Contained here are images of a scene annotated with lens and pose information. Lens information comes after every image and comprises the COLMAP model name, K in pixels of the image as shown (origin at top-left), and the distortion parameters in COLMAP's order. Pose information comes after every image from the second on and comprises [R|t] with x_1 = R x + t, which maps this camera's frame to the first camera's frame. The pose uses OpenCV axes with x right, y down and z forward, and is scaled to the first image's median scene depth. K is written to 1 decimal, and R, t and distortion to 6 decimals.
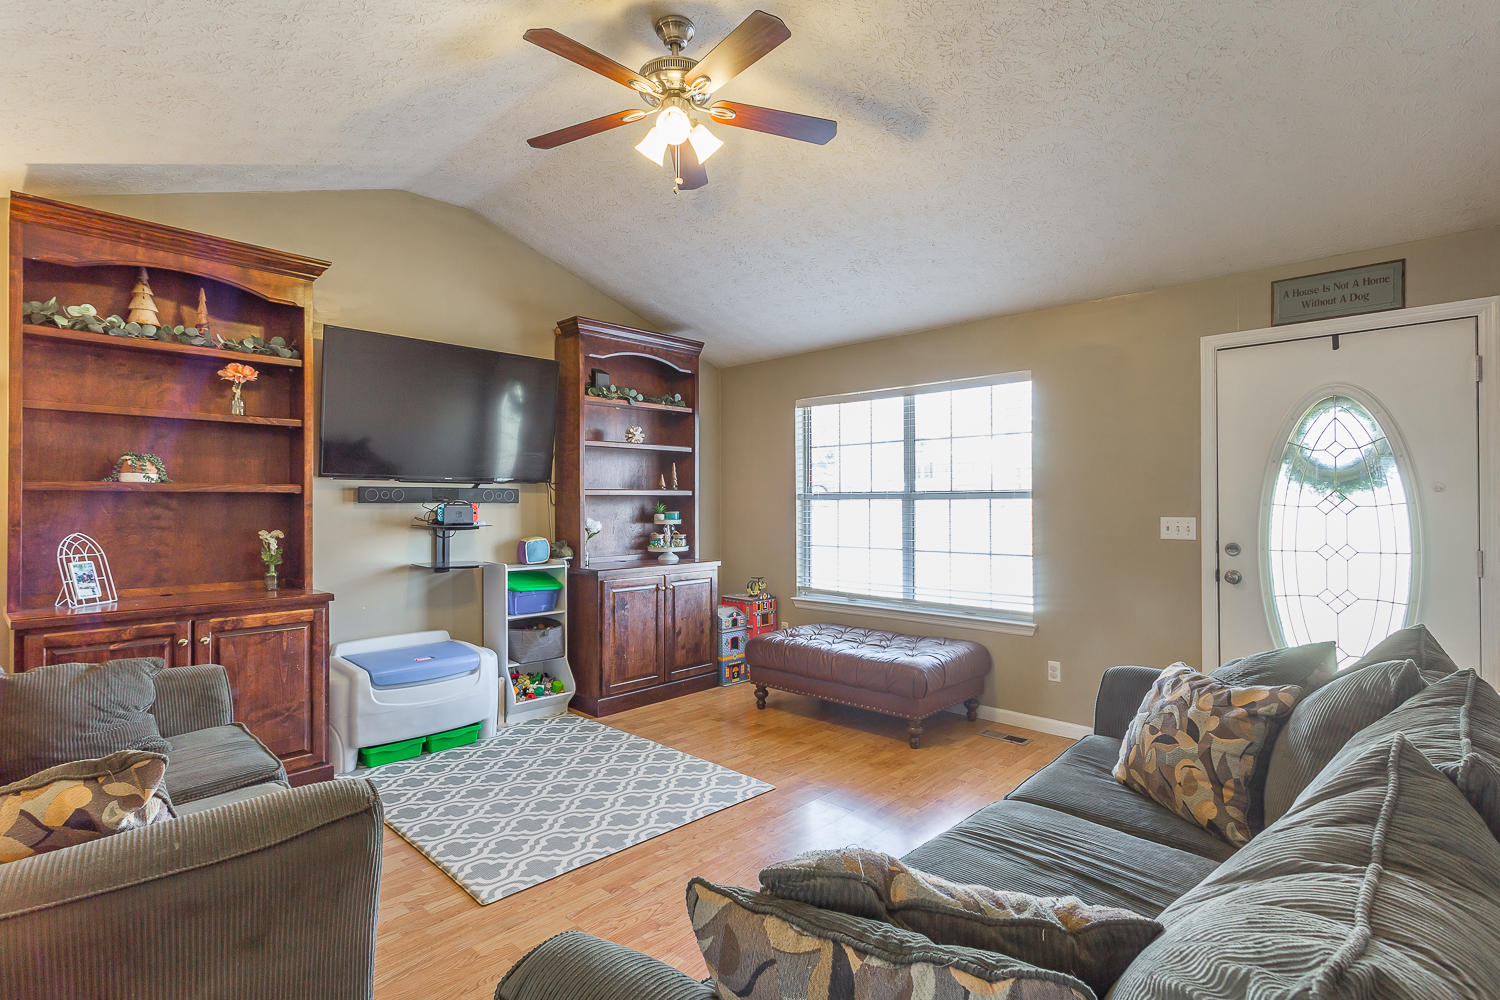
lens RADIAL K [[715.1, 0, 748.1], [0, 715.1, 503.1], [0, 0, 1]] dist [-0.000211, -0.000009]
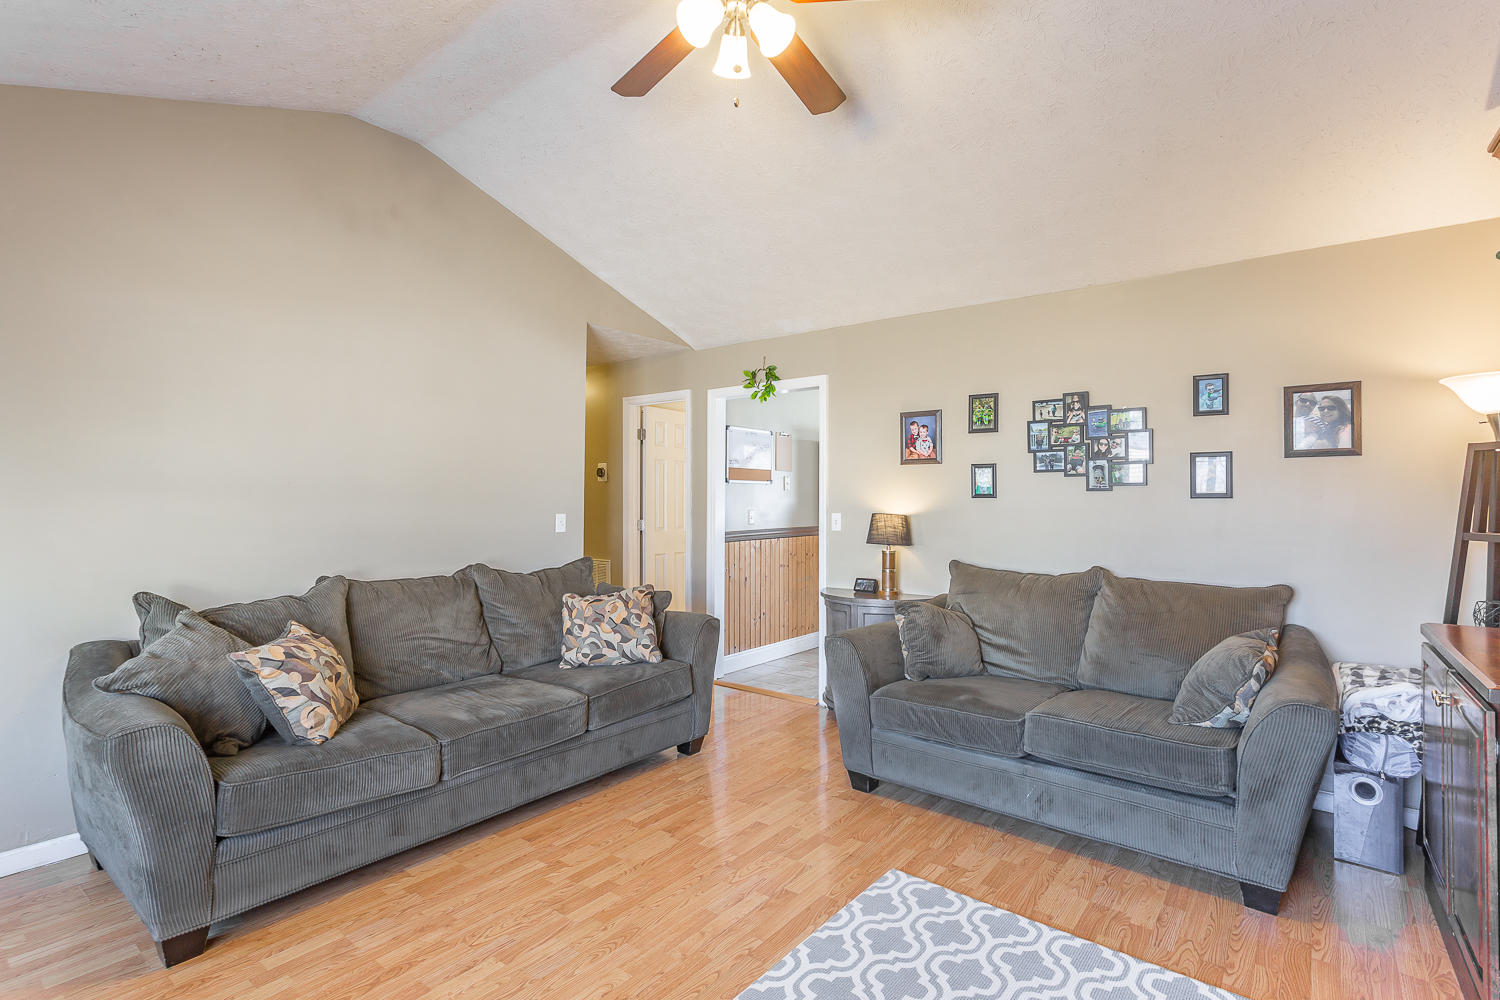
lens RADIAL K [[715.1, 0, 751.4], [0, 715.1, 501.9], [0, 0, 1]] dist [-0.000211, -0.000009]
pose [[-0.994250, 0.010054, -0.106613, -0.038657], [0.011349, 0.999869, -0.011555, 0.004206], [0.106483, -0.012699, -0.994233, 1.908659]]
